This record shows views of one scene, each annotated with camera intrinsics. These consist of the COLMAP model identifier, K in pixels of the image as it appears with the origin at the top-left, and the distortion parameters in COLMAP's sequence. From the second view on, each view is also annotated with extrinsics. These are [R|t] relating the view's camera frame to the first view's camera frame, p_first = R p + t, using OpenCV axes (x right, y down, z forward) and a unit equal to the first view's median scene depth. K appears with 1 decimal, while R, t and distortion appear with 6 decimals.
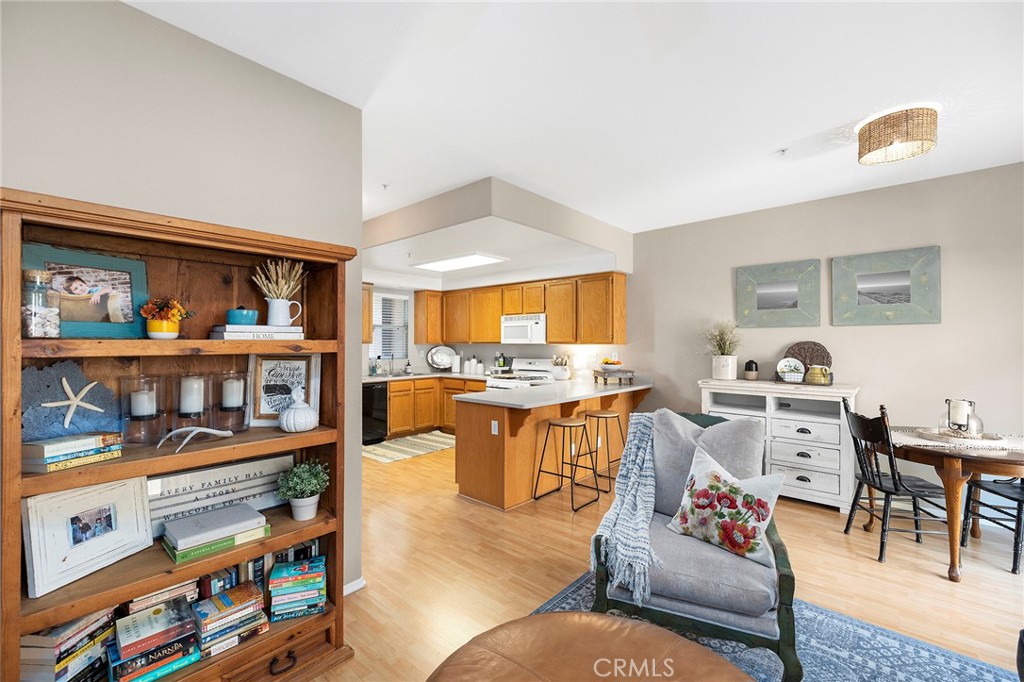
lens RADIAL K [[433.1, 0, 506.0], [0, 433.1, 345.3], [0, 0, 1]] dist [0.000855, 0.000124]
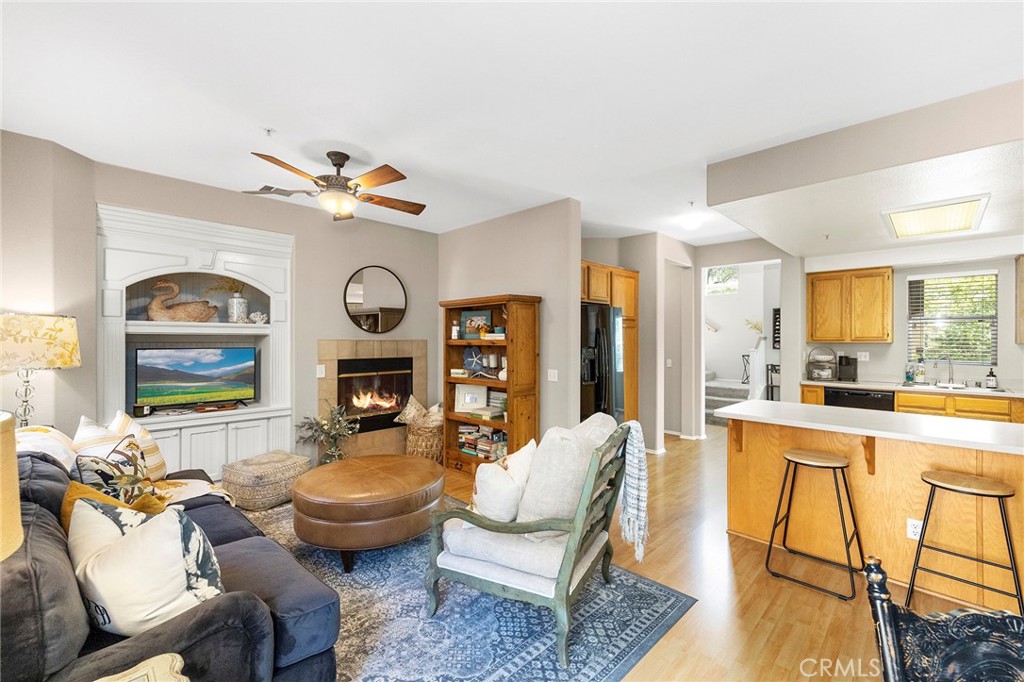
lens RADIAL K [[430.7, 0, 506.2], [0, 430.7, 340.4], [0, 0, 1]] dist [0.000253, 0.000052]
pose [[-0.053612, 0.001585, -0.998561, 0.503954], [-0.007003, 0.999974, 0.001963, -0.003352], [0.998537, 0.007098, -0.053600, 0.331677]]
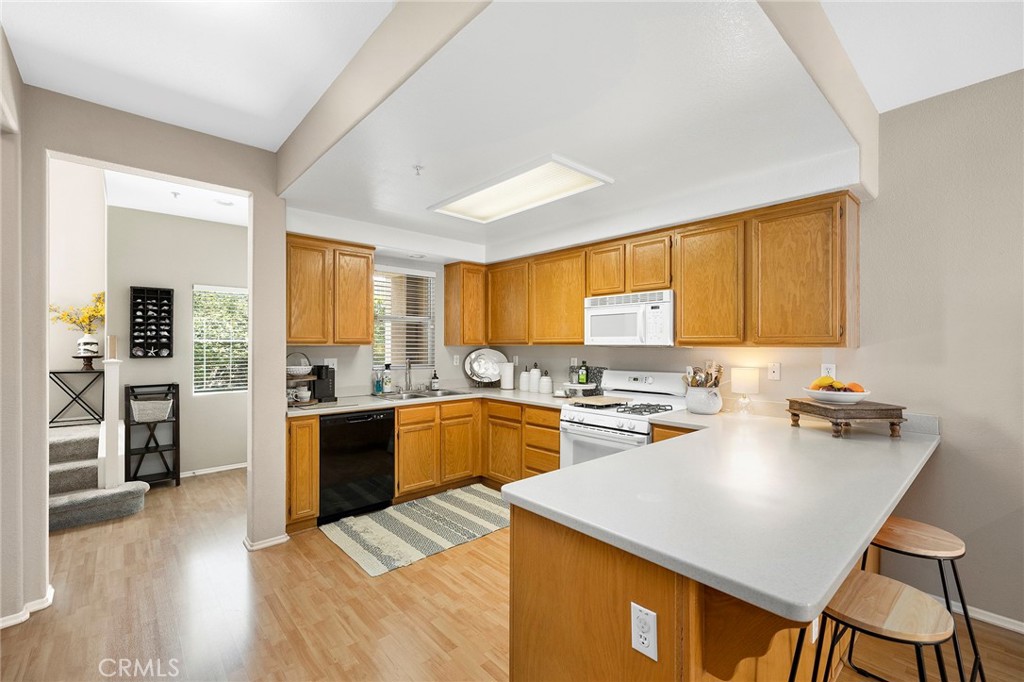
lens RADIAL K [[430.7, 0, 506.2], [0, 430.7, 340.4], [0, 0, 1]] dist [0.000253, 0.000052]
pose [[0.993680, 0.000131, -0.112248, -0.049625], [-0.001606, 0.999914, -0.013050, -0.002275], [0.112236, 0.013148, 0.993595, 0.397461]]
